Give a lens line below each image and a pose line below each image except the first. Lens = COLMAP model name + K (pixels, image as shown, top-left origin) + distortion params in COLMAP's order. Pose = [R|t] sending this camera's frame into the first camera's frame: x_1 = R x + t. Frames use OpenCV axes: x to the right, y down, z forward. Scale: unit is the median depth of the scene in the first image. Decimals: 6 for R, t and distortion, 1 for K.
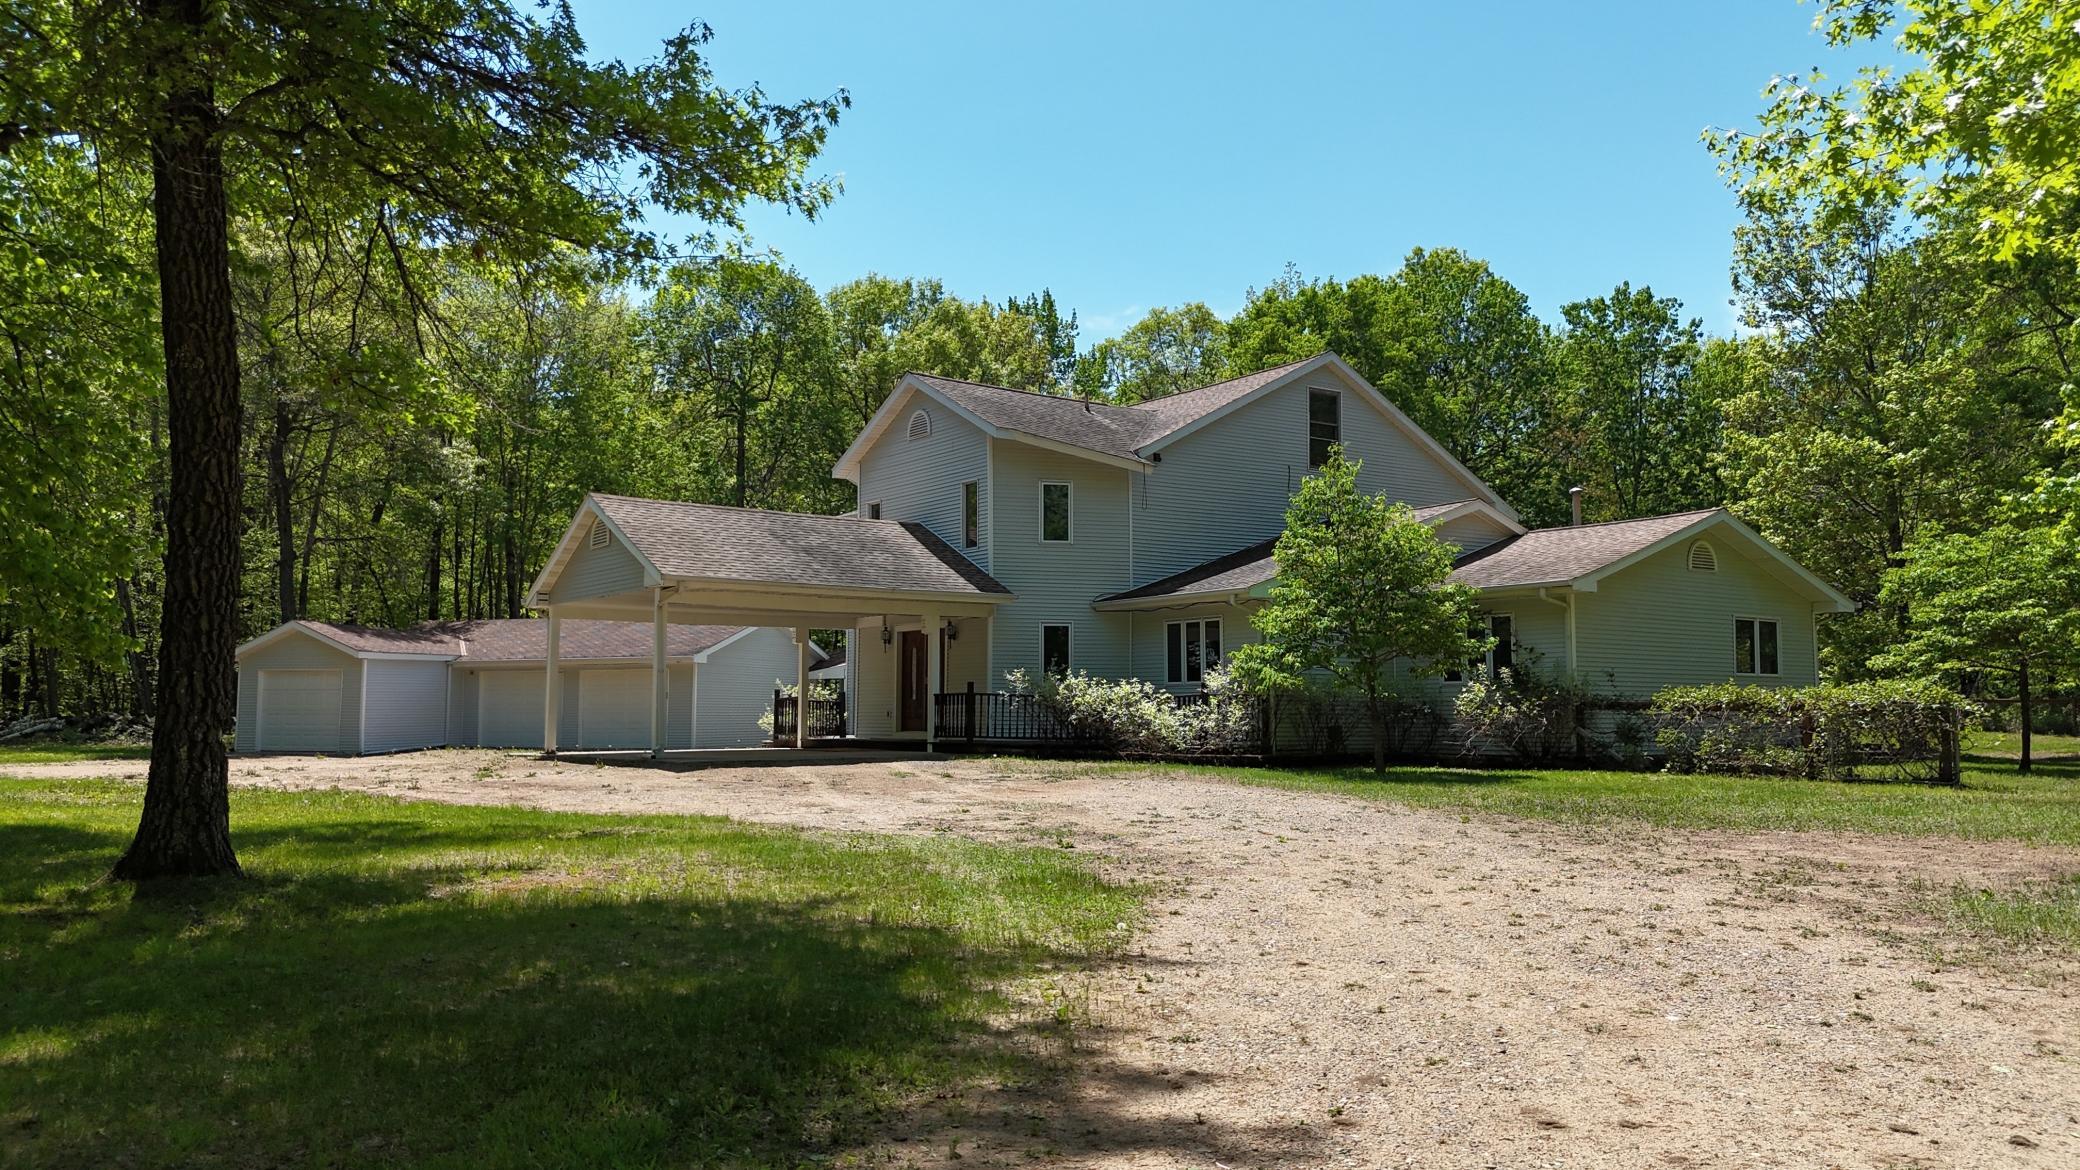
lens RADIAL K [[1539.4, 0, 1048.6], [0, 1539.4, 570.6], [0, 0, 1]] dist [0.057568, -0.042858]
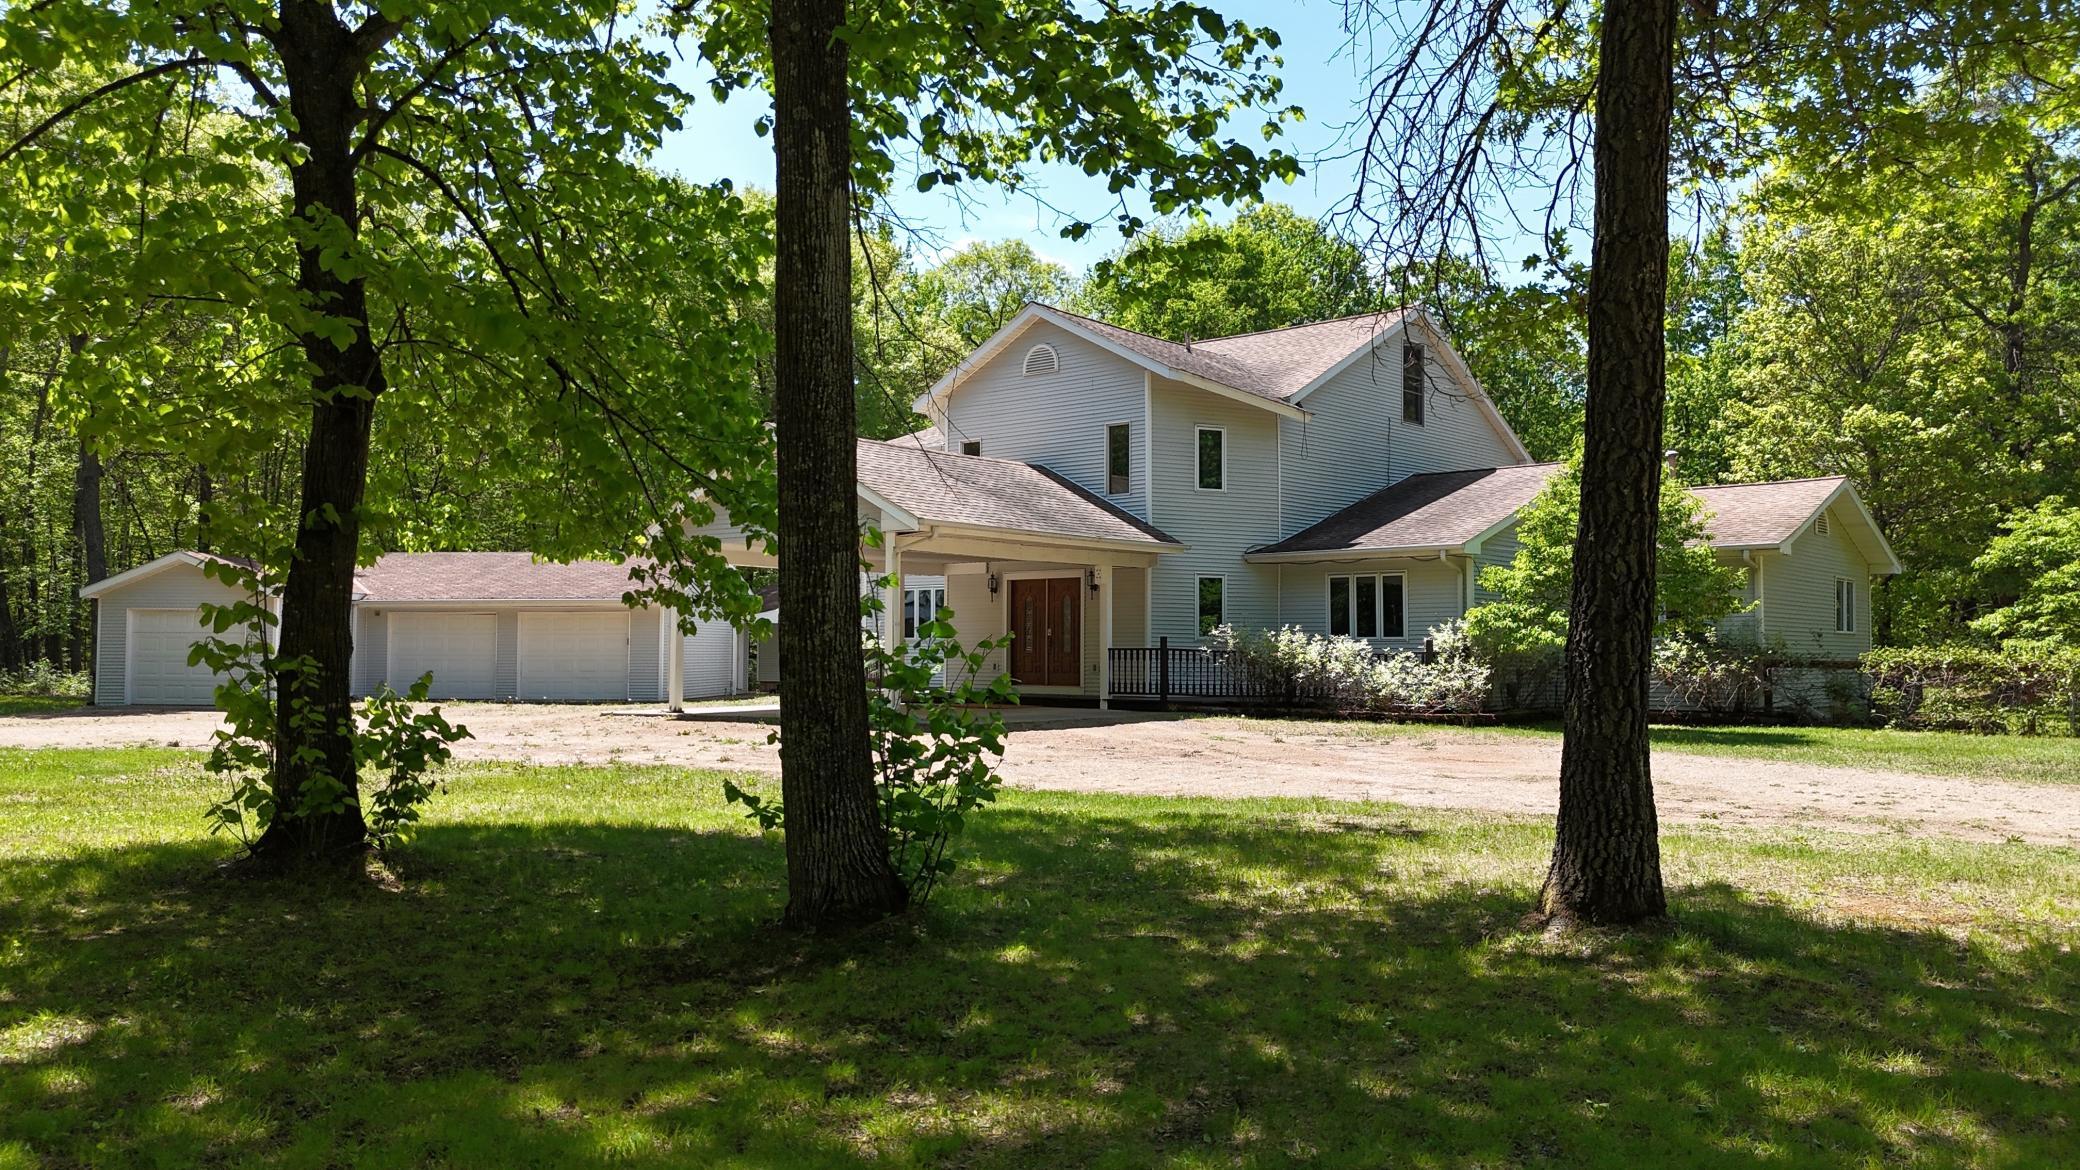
lens RADIAL K [[1539.4, 0, 1051.8], [0, 1539.4, 595.2], [0, 0, 1]] dist [0.057568, -0.042858]
pose [[0.971739, 0.011874, 0.235760, -0.362246], [-0.025136, 0.998261, 0.053328, -0.002093], [-0.234717, -0.057747, 0.970347, 0.102783]]
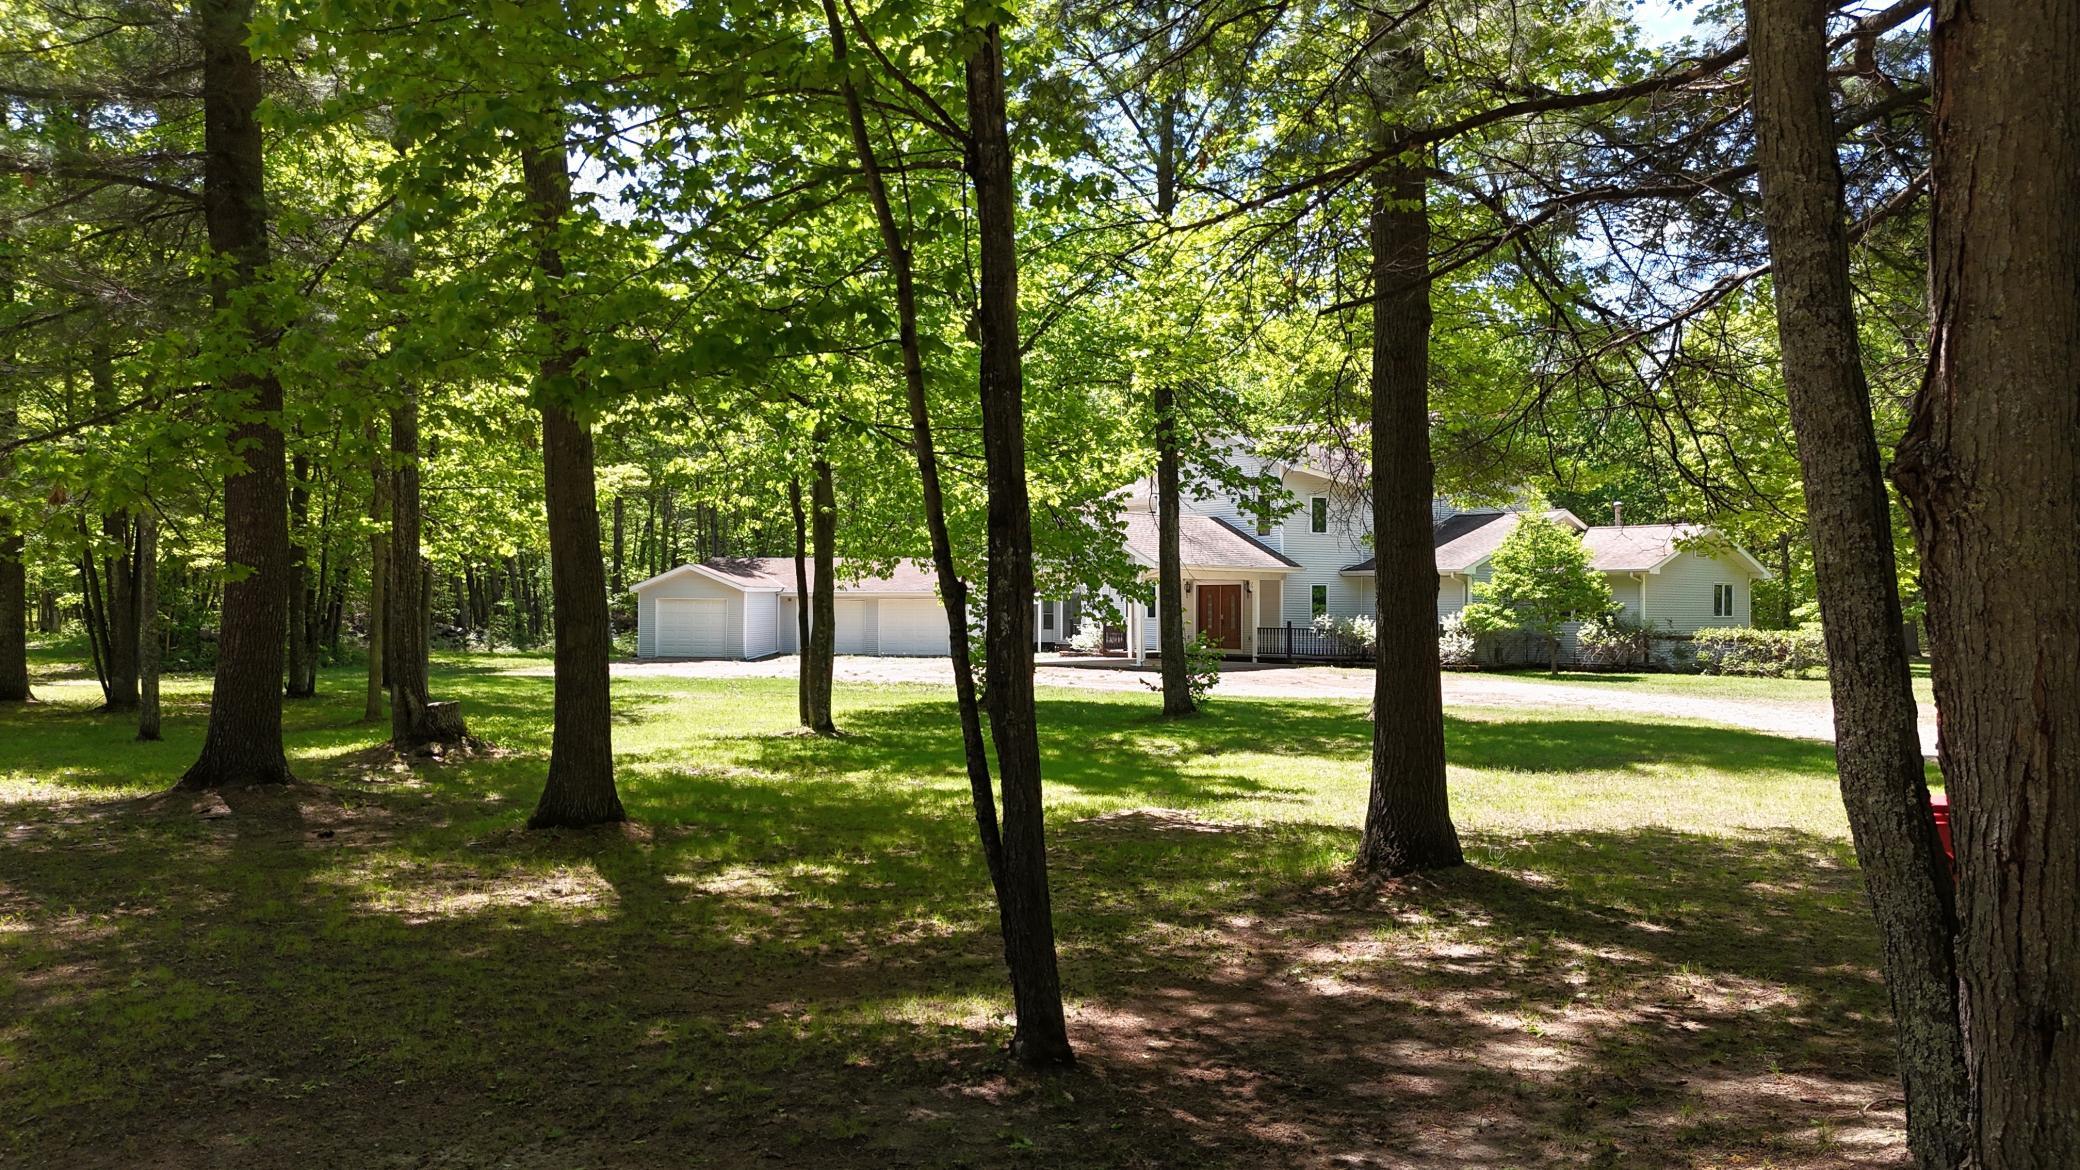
lens RADIAL K [[1539.4, 0, 1032.8], [0, 1539.4, 601.5], [0, 0, 1]] dist [0.057568, -0.042858]
pose [[0.990734, 0.003496, 0.135774, -0.588747], [-0.015633, 0.995960, 0.088428, -0.098940], [-0.134916, -0.089732, 0.986786, -0.652592]]
